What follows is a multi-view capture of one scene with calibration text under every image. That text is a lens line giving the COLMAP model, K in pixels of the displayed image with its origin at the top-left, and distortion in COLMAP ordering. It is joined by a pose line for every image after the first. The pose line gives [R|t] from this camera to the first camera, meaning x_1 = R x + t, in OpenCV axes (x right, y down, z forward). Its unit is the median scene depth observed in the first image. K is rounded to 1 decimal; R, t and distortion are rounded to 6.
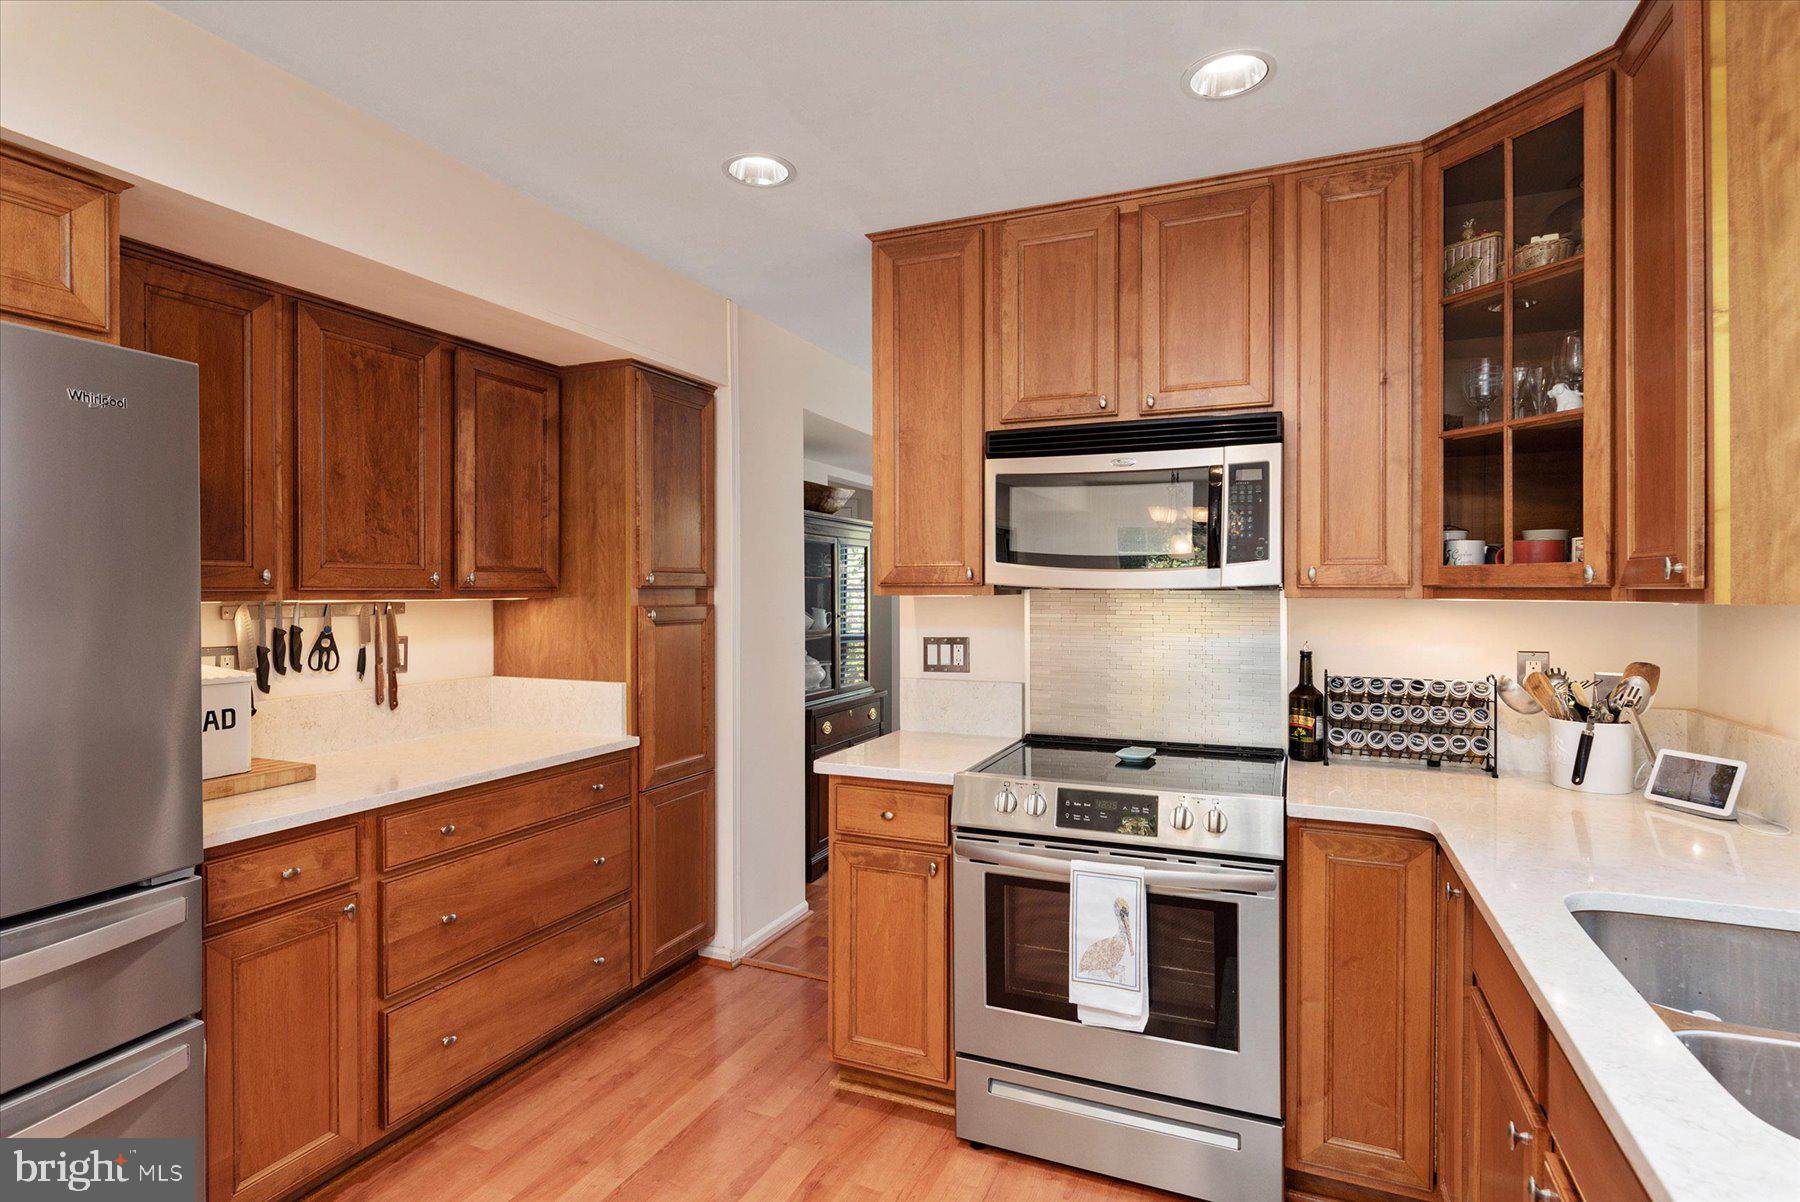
lens RADIAL K [[905.6, 0, 900.3], [0, 905.6, 594.9], [0, 0, 1]] dist [0.002262, 0.000442]
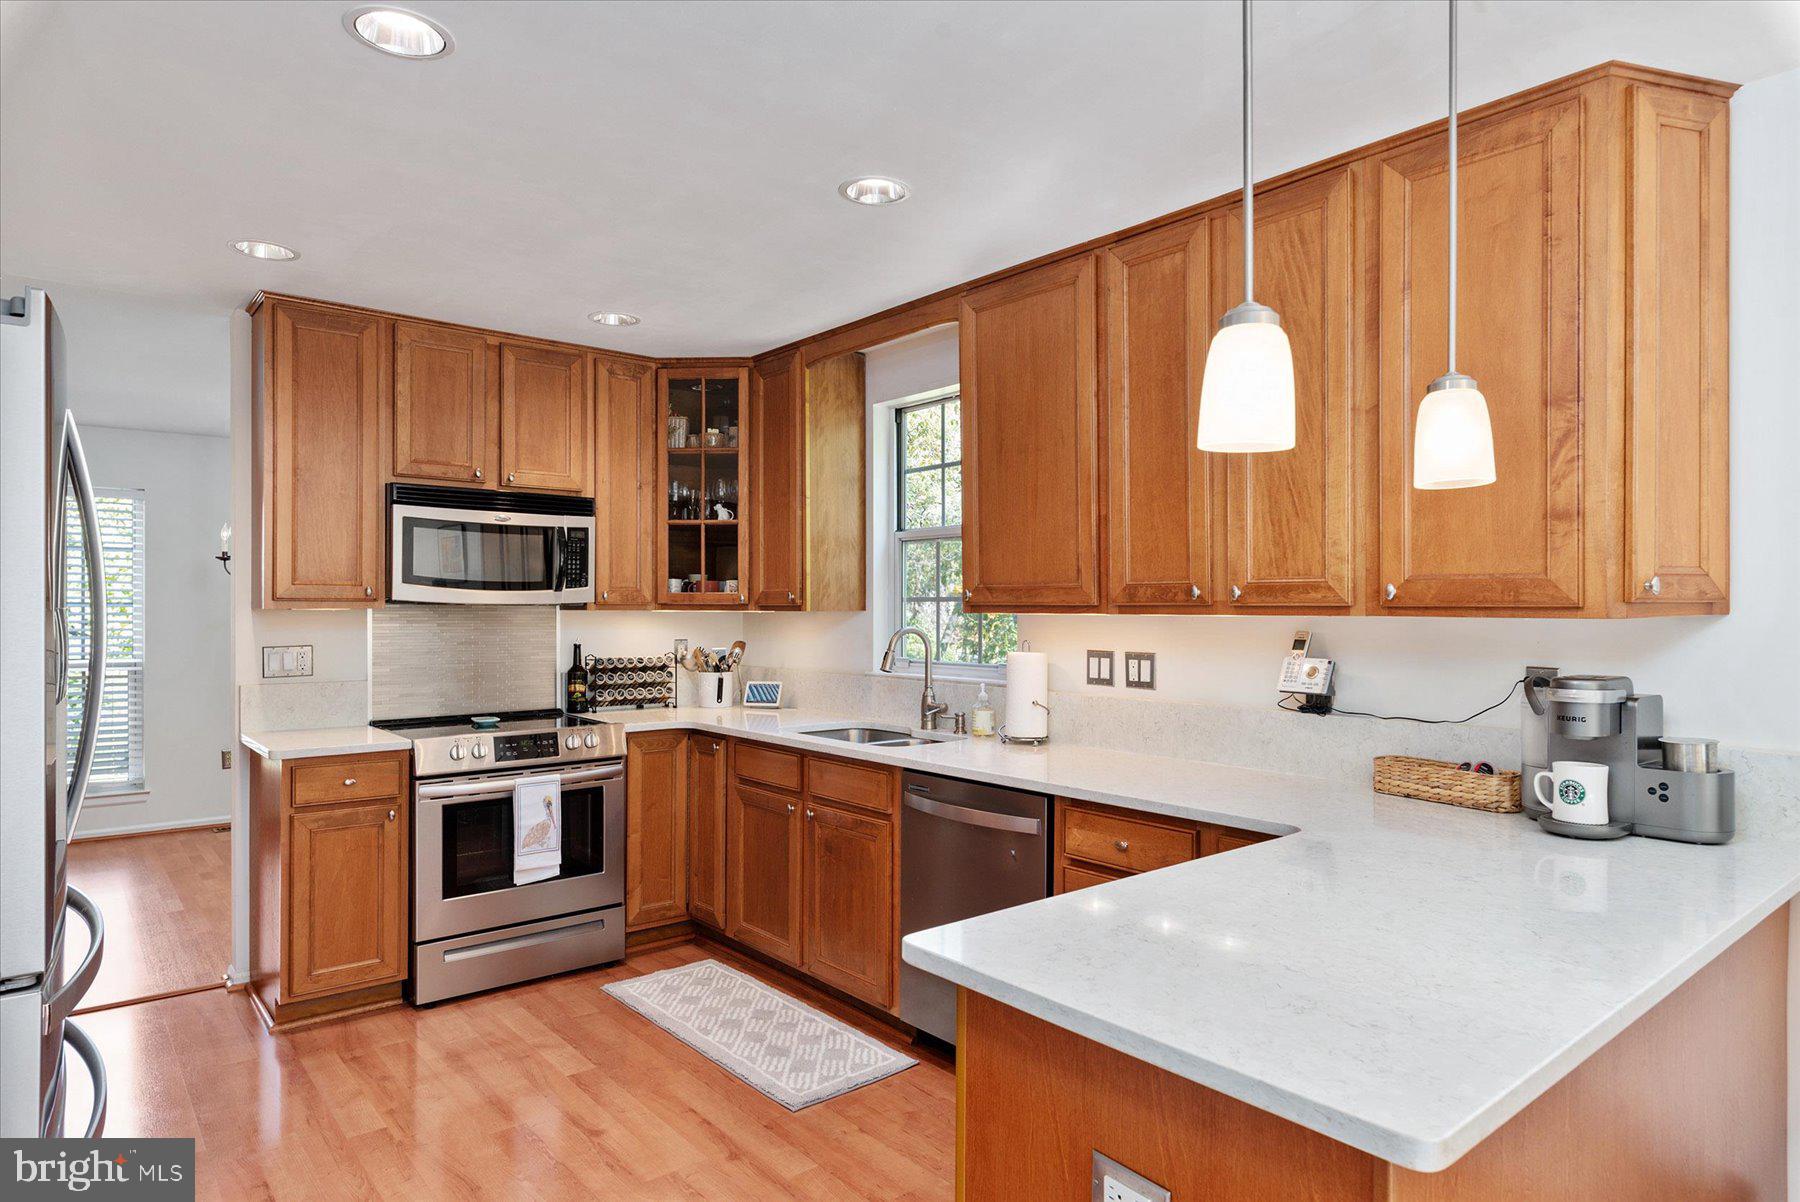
lens RADIAL K [[1052.8, 0, 900.0], [0, 1052.8, 601.0], [0, 0, 1]] dist [0.002067, 0.000480]
pose [[0.456023, 0.008168, 0.889931, -1.039971], [0.004891, 0.999920, -0.011684, 0.012341], [-0.889955, 0.009680, 0.455946, -0.378986]]
